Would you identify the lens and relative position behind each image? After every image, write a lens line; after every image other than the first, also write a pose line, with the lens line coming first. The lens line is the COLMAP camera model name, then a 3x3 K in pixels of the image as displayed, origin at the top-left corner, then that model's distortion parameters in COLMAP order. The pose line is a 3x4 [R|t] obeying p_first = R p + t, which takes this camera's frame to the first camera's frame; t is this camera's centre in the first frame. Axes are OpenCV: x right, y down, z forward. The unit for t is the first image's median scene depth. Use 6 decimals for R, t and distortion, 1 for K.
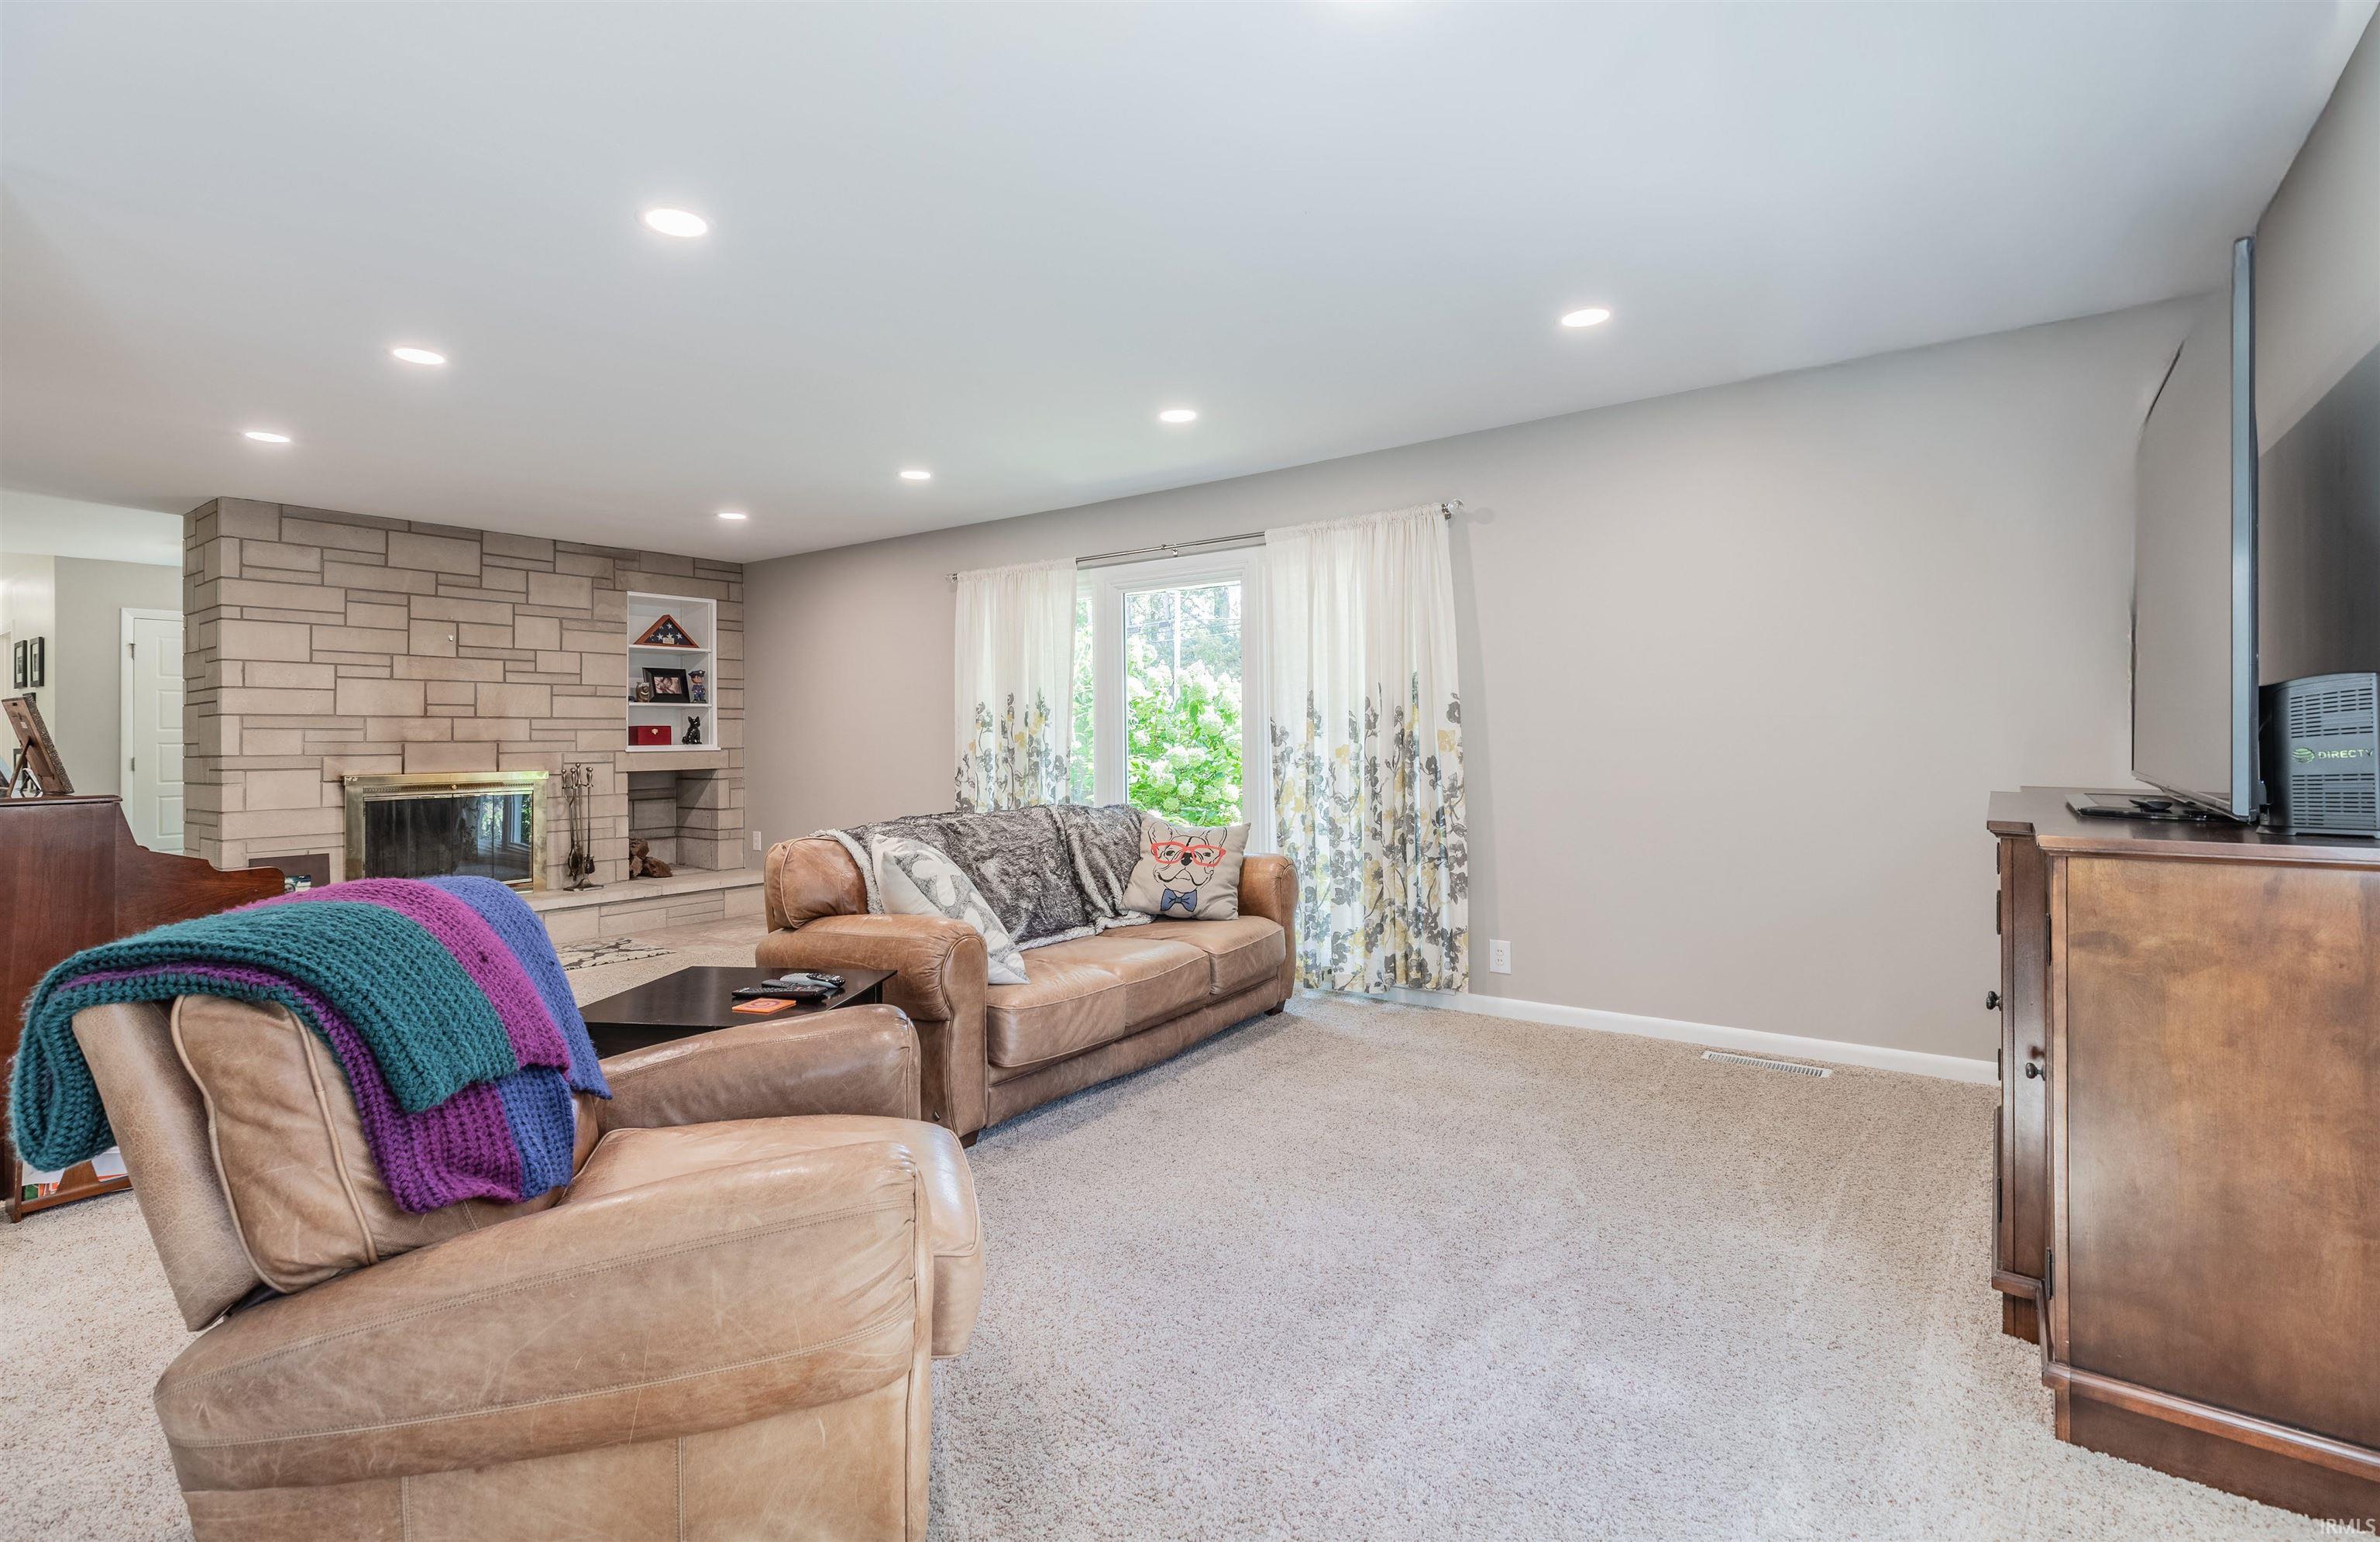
lens RADIAL K [[1092.7, 0, 1186.4], [0, 1092.7, 724.4], [0, 0, 1]] dist [0.000288, -0.000001]
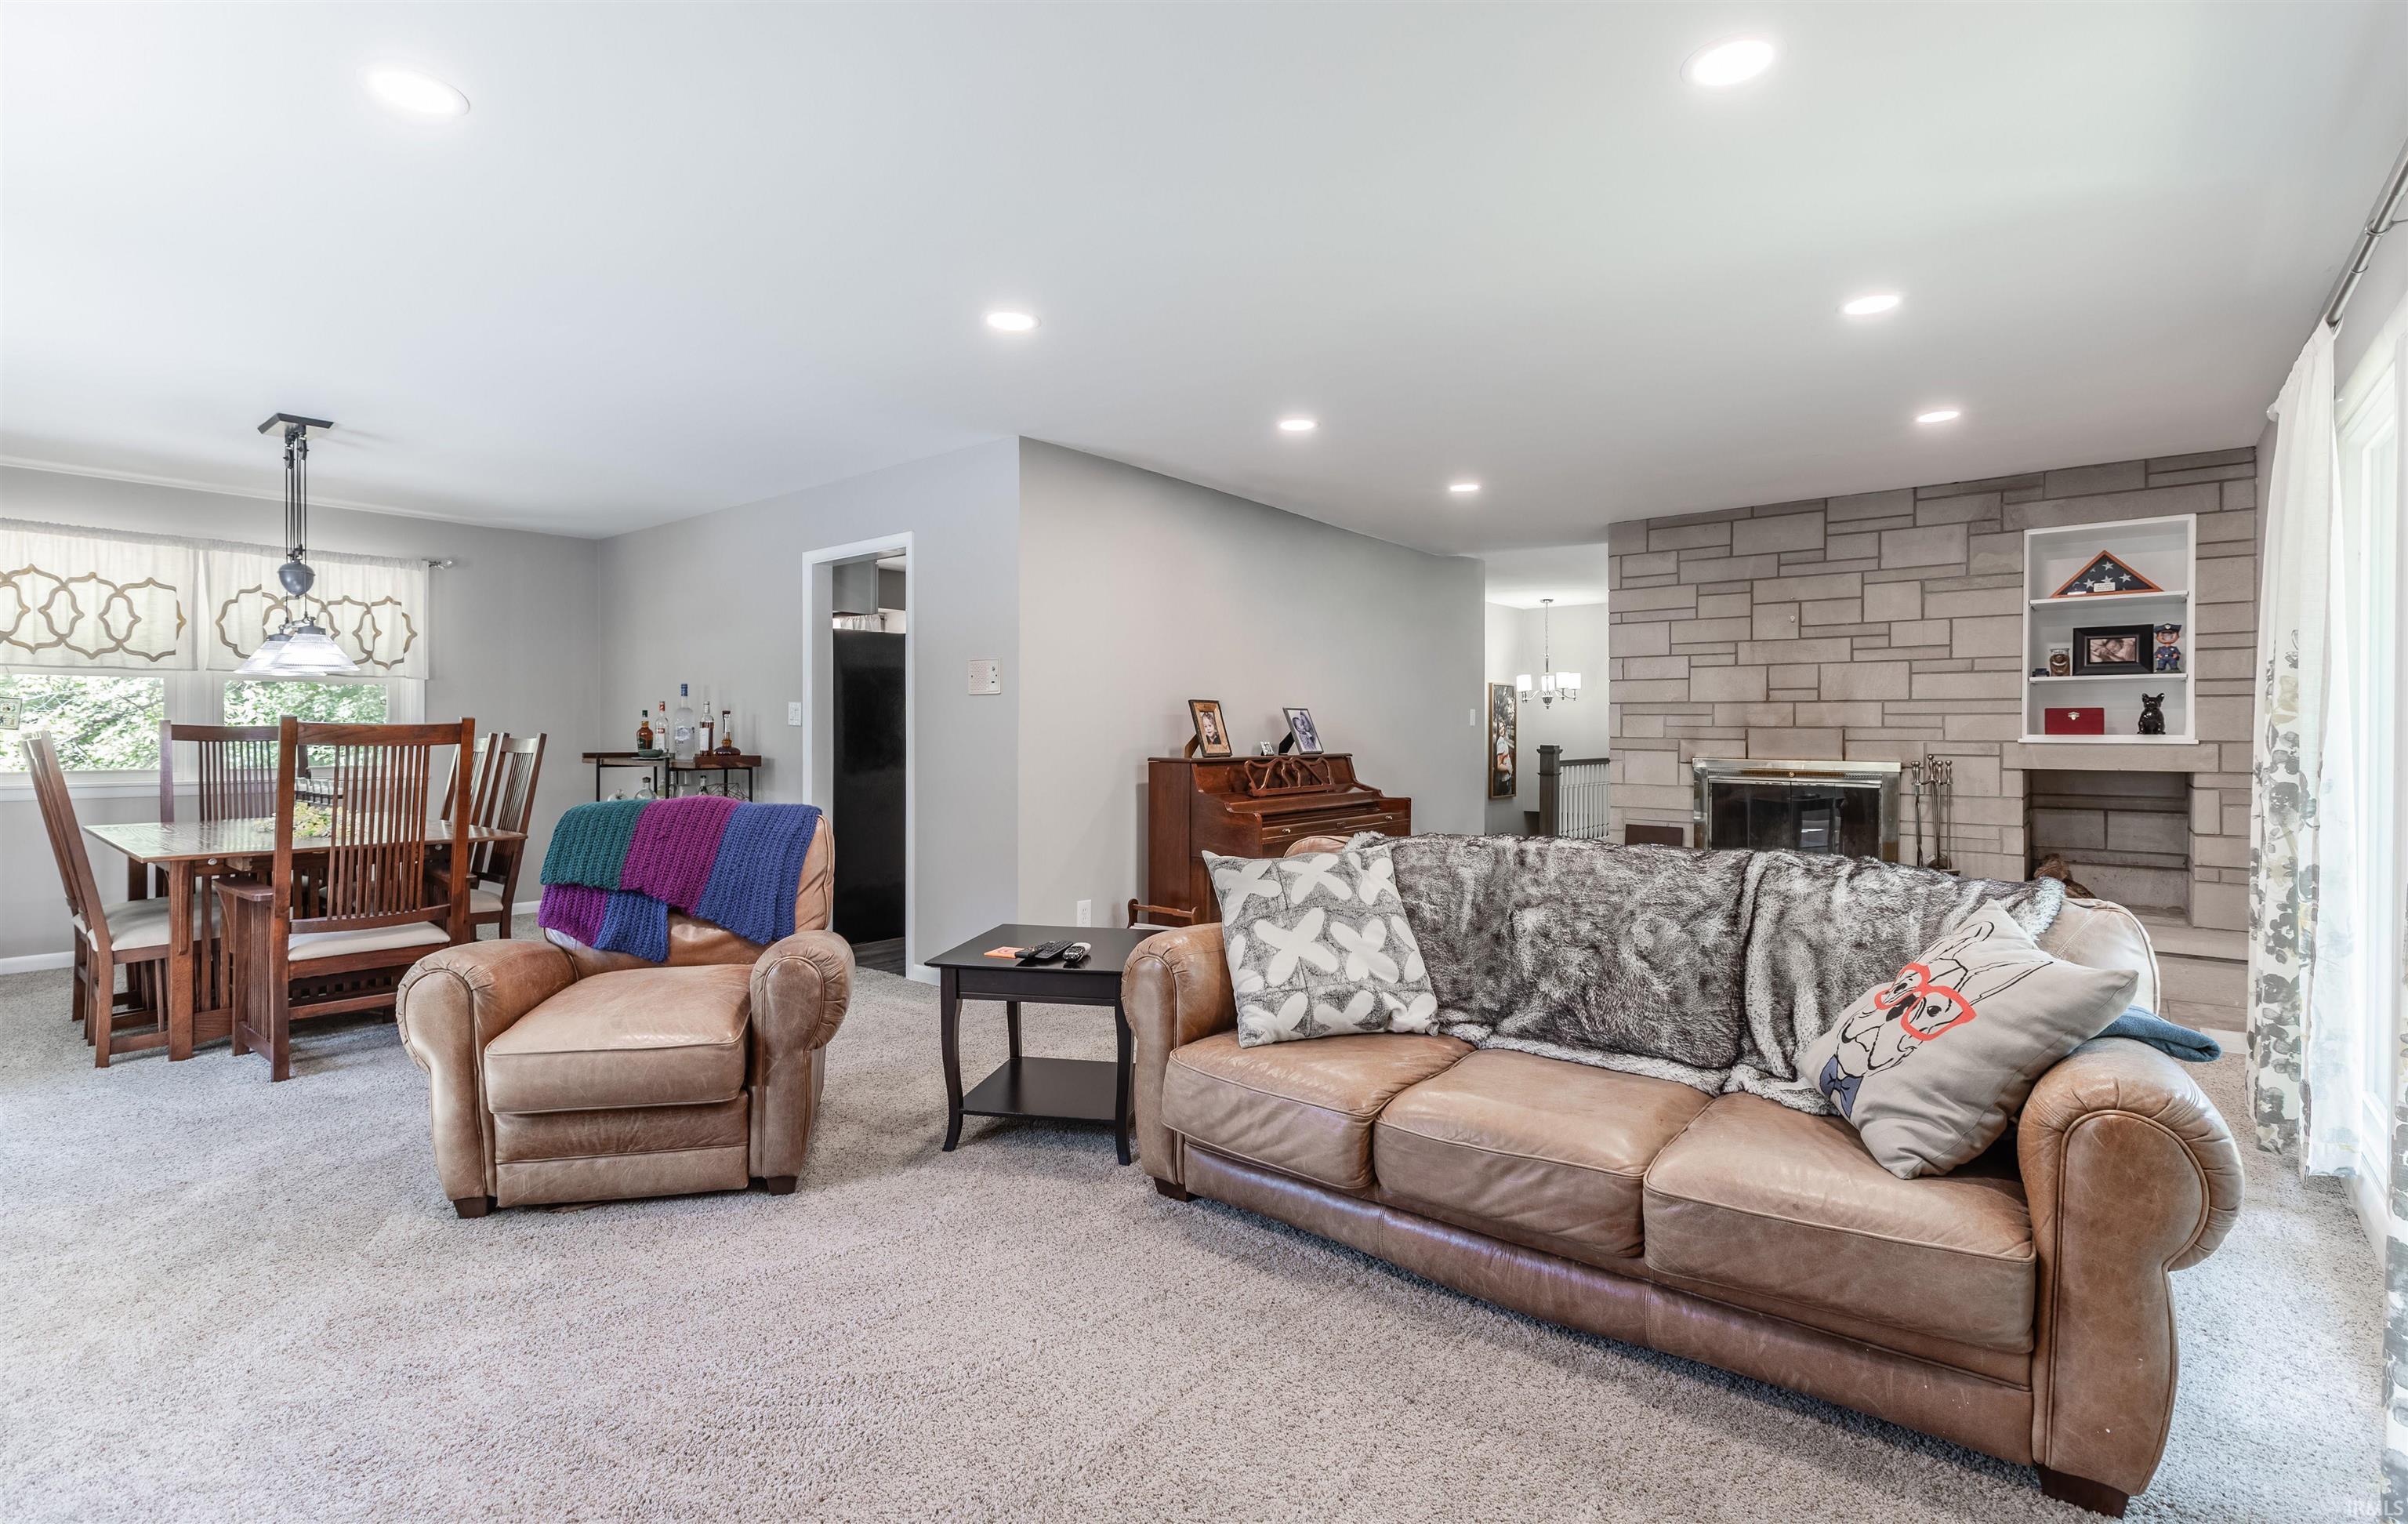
lens RADIAL K [[1130.7, 0, 1203.8], [0, 1130.7, 727.2], [0, 0, 1]] dist [0.013543, -0.000286]
pose [[-0.055914, 0.010282, -0.998383, 0.329989], [0.011900, 0.999883, 0.009631, 0.000069], [0.998365, -0.011343, -0.056030, 0.509699]]
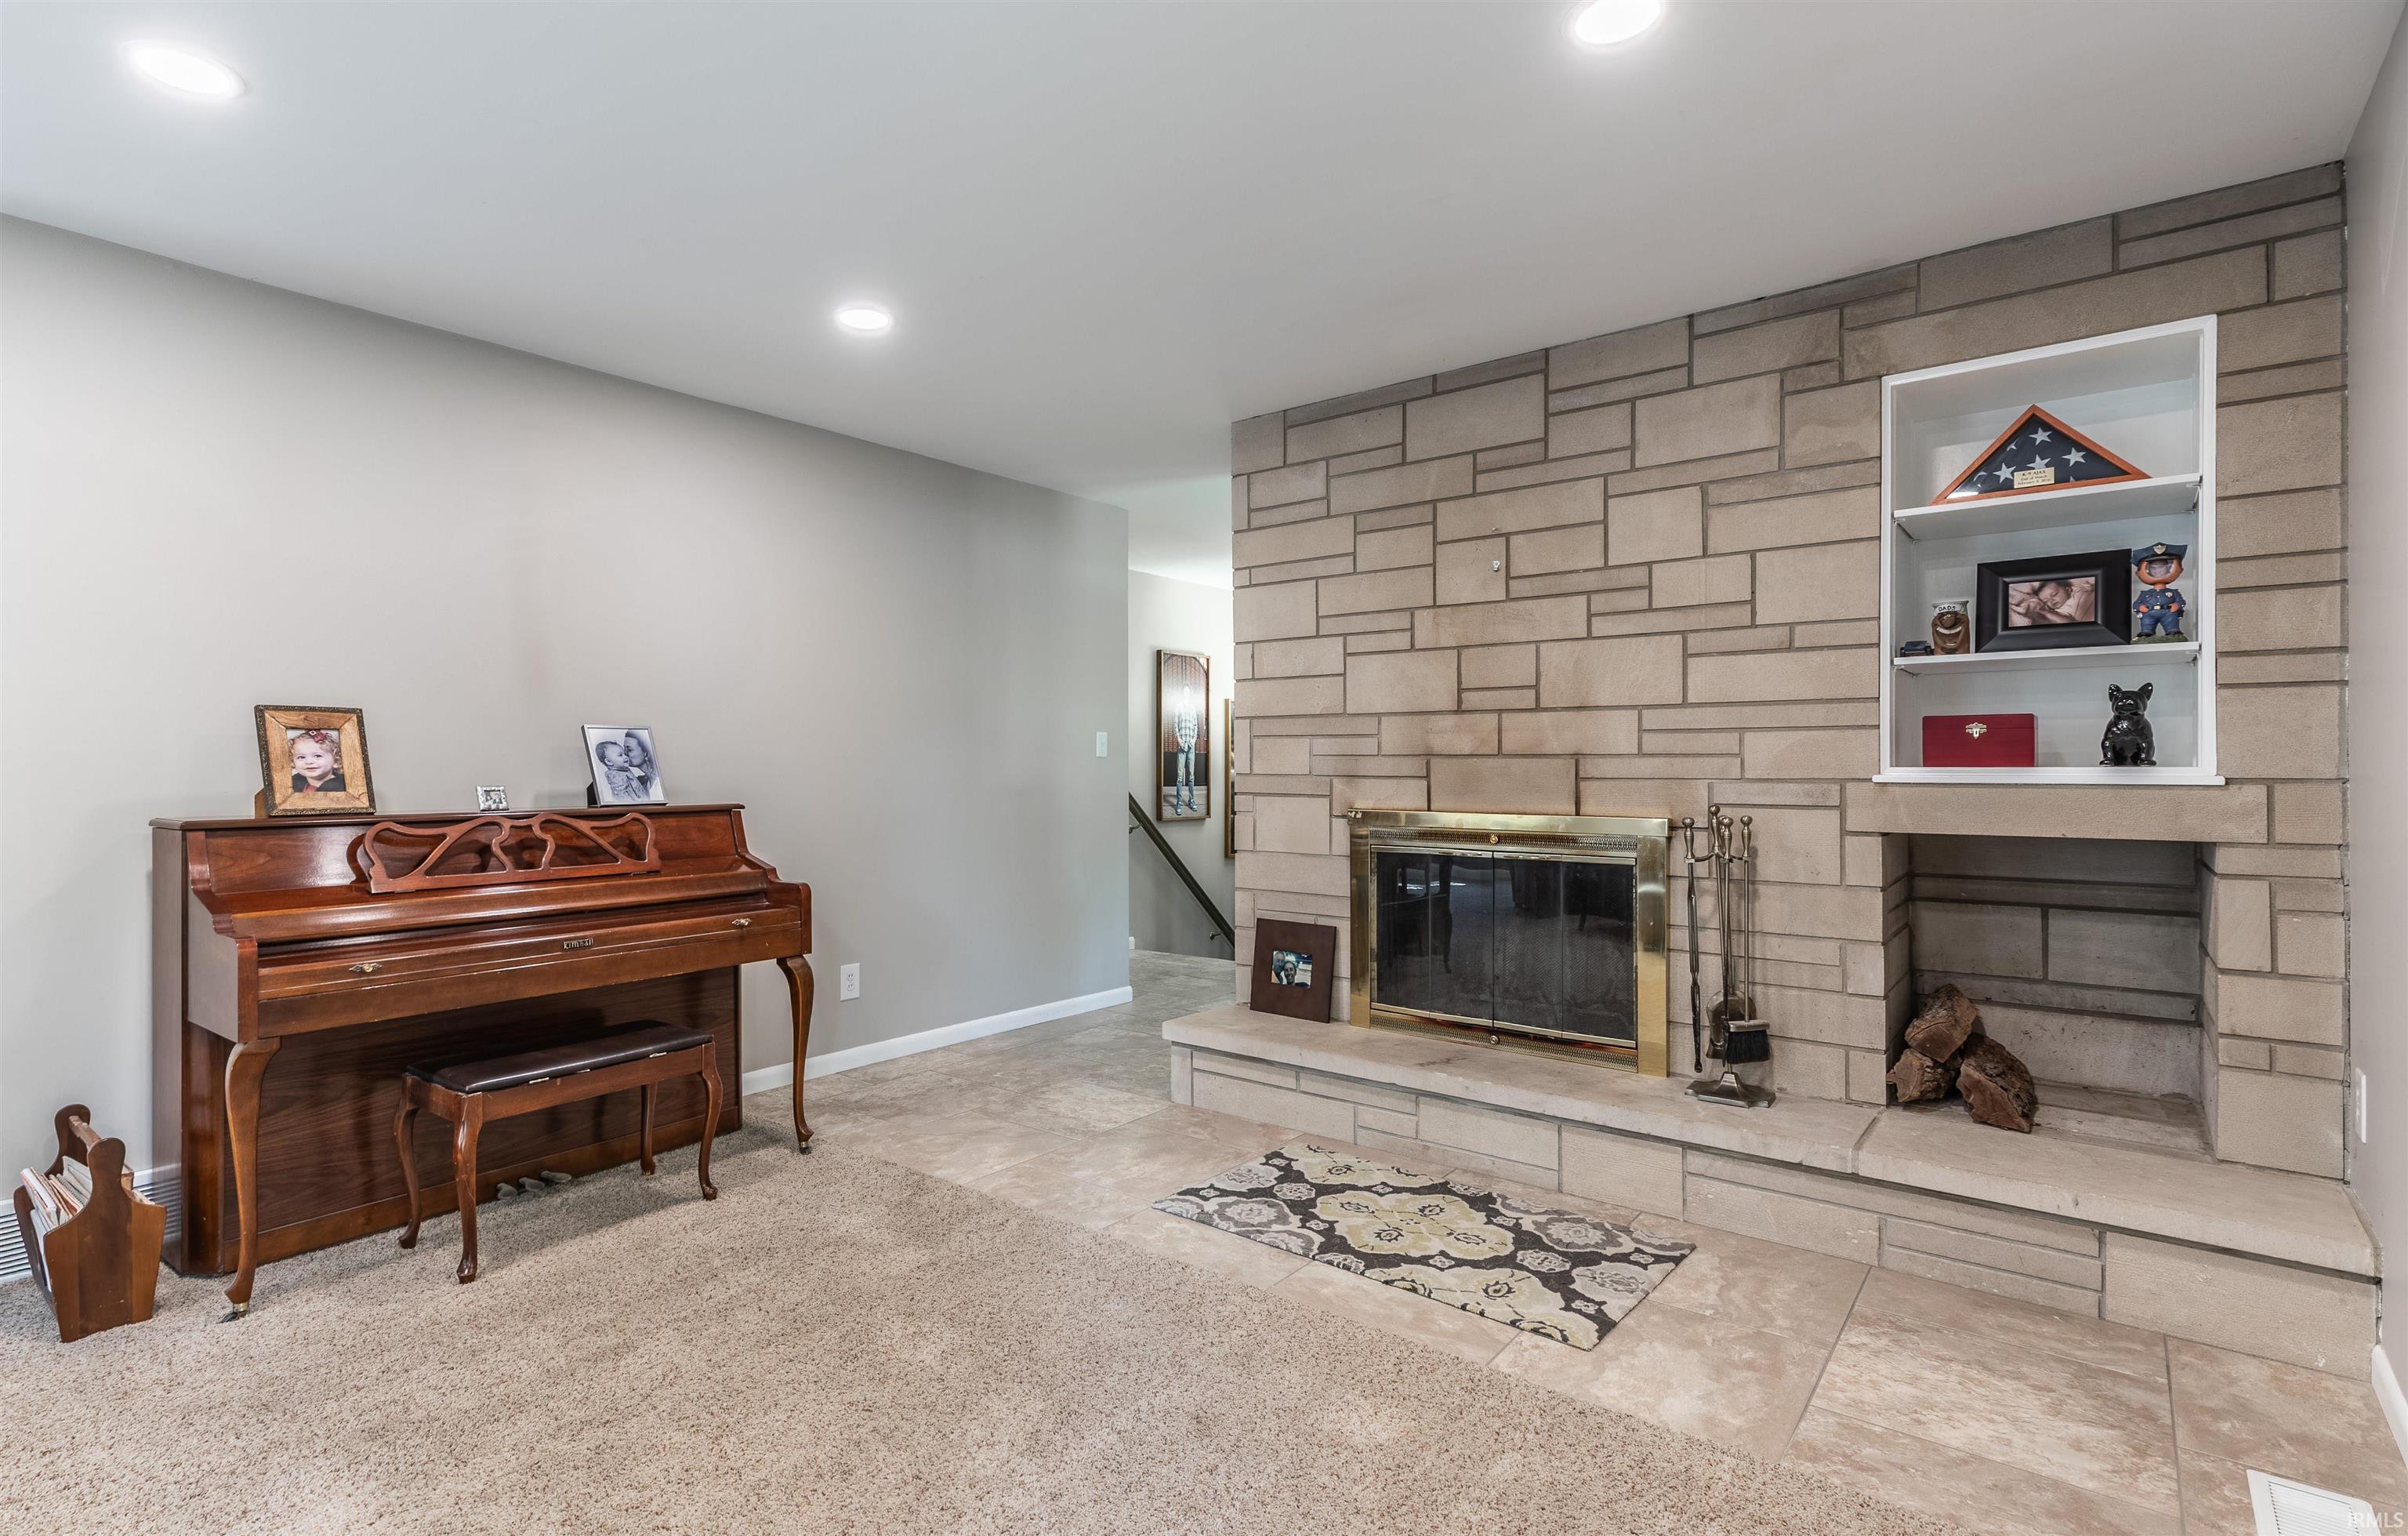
lens RADIAL K [[1163.9, 0, 1130.9], [0, 1163.9, 758.7], [0, 0, 1]] dist [0.006254, 0.000396]
pose [[-0.071438, 0.007486, -0.997417, -0.074371], [0.015821, 0.999855, 0.006372, 0.010132], [0.997320, -0.015325, -0.071546, 0.810615]]
